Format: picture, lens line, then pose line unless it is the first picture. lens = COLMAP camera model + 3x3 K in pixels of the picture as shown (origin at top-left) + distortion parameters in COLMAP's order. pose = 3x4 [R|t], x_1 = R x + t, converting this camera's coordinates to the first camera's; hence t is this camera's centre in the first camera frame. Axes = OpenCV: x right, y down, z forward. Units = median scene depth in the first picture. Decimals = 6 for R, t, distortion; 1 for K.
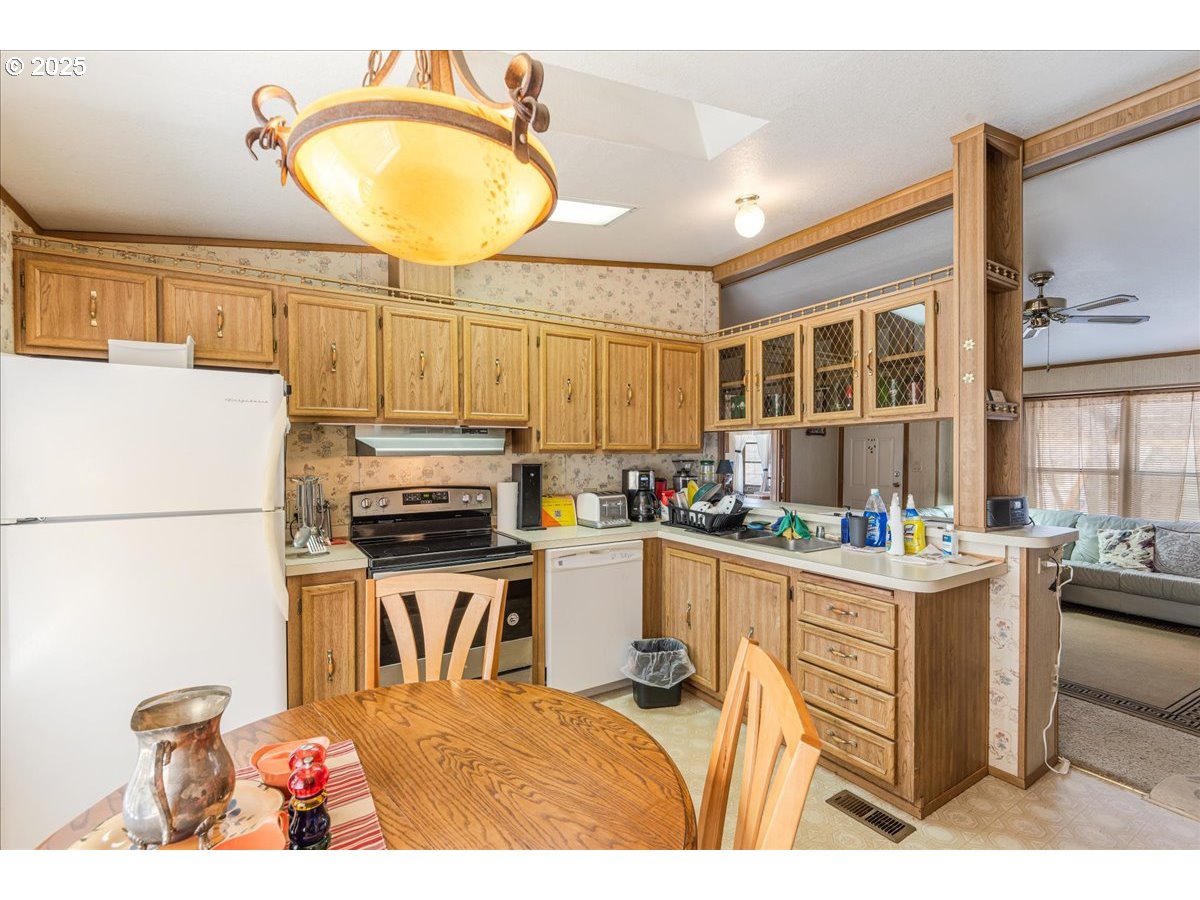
lens RADIAL K [[552.6, 0, 602.4], [0, 552.6, 454.5], [0, 0, 1]] dist [-0.001217, -0.000655]
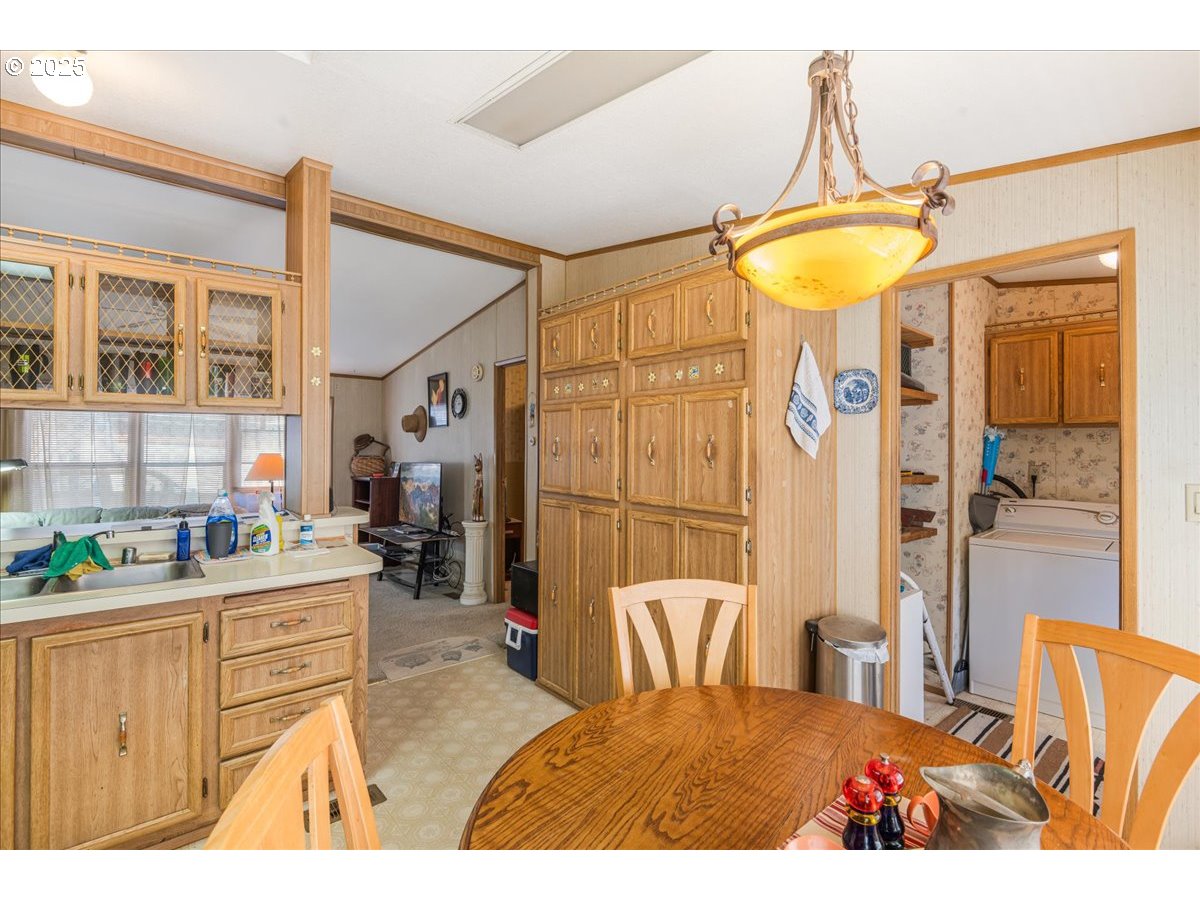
lens RADIAL K [[569.4, 0, 589.5], [0, 569.4, 440.6], [0, 0, 1]] dist [0.000068, -0.005005]
pose [[-0.125769, 0.010010, 0.992009, -0.458548], [0.001556, 0.999950, -0.009892, -0.004575], [-0.992058, 0.000299, -0.125779, 0.513414]]
